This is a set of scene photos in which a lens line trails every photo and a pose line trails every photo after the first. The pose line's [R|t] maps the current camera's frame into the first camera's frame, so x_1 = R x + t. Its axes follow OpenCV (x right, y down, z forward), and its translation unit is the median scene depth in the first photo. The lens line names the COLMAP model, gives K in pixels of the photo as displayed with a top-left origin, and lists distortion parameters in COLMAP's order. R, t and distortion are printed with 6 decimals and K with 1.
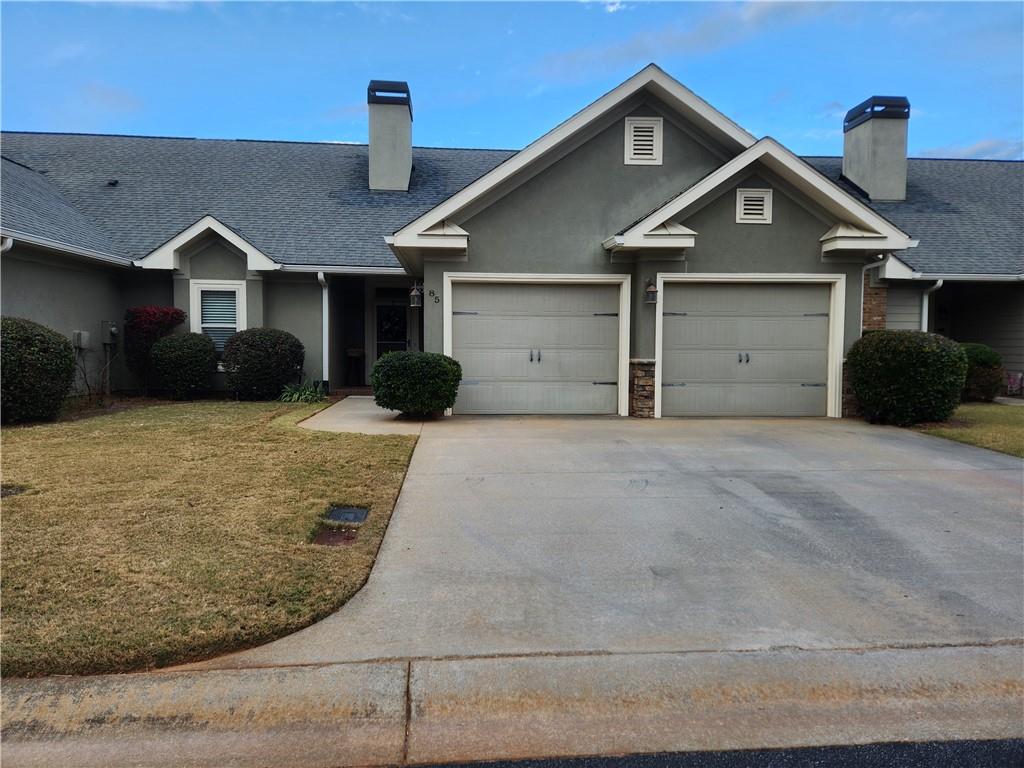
lens RADIAL K [[681.5, 0, 517.7], [0, 681.5, 379.1], [0, 0, 1]] dist [0.064022, -0.048810]
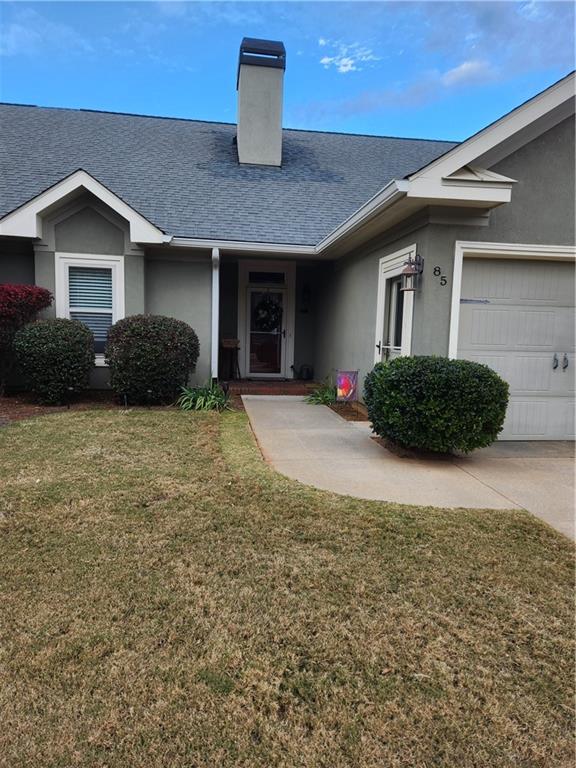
lens RADIAL K [[511.1, 0, 288.0], [0, 511.1, 385.5], [0, 0, 1]] dist [0.064022, -0.048810]
pose [[0.997786, 0.013521, 0.065113, -0.238206], [-0.017417, 0.998068, 0.059643, -0.028870], [-0.064181, -0.060645, 0.996094, 0.364335]]
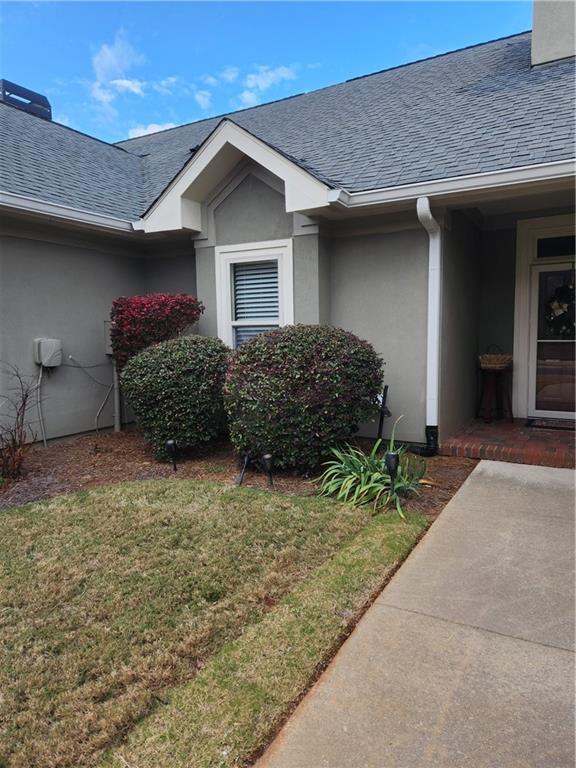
lens RADIAL K [[511.1, 0, 304.9], [0, 511.1, 381.5], [0, 0, 1]] dist [0.064022, -0.048810]
pose [[0.834035, 0.032315, -0.550764, -0.158582], [-0.005224, 0.998701, 0.050686, -0.049890], [0.551686, -0.039396, 0.833121, 0.662908]]
